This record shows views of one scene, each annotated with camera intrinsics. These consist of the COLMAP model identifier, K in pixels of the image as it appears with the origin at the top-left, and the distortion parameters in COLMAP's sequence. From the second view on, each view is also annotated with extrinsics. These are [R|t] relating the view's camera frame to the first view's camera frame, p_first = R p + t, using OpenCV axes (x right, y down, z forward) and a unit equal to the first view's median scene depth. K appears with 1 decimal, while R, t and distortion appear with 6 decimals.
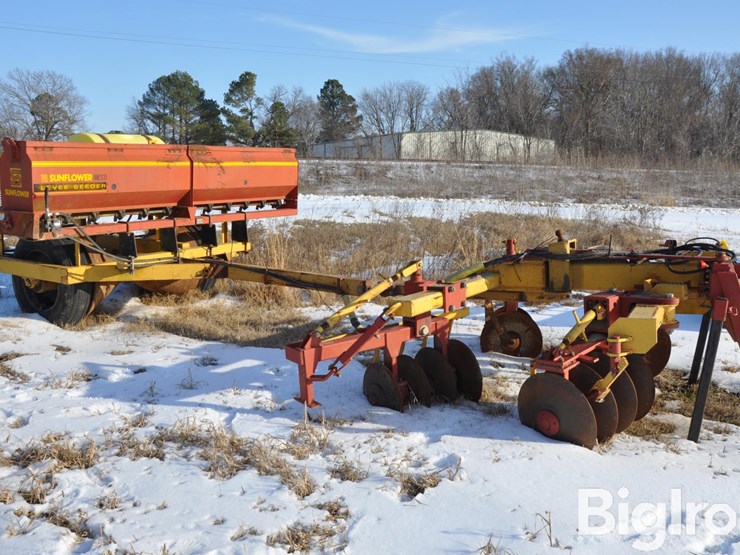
lens RADIAL K [[686.7, 0, 365.0], [0, 686.7, 275.1], [0, 0, 1]] dist [-0.136083, 0.144723]
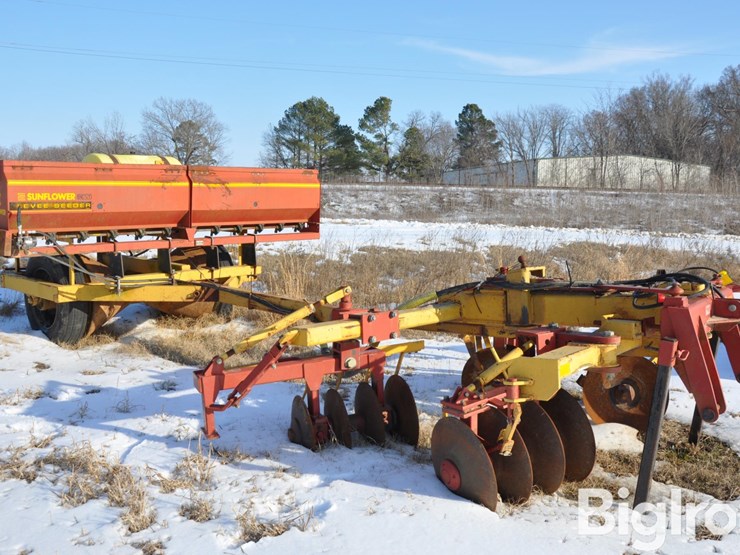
lens RADIAL K [[713.6, 0, 370.0], [0, 713.6, 277.5], [0, 0, 1]] dist [-0.118831, 0.152639]
pose [[0.983245, 0.022667, -0.180875, 0.206034], [-0.029968, 0.998838, -0.037731, 0.001733], [0.179810, 0.042519, 0.982782, 0.051584]]
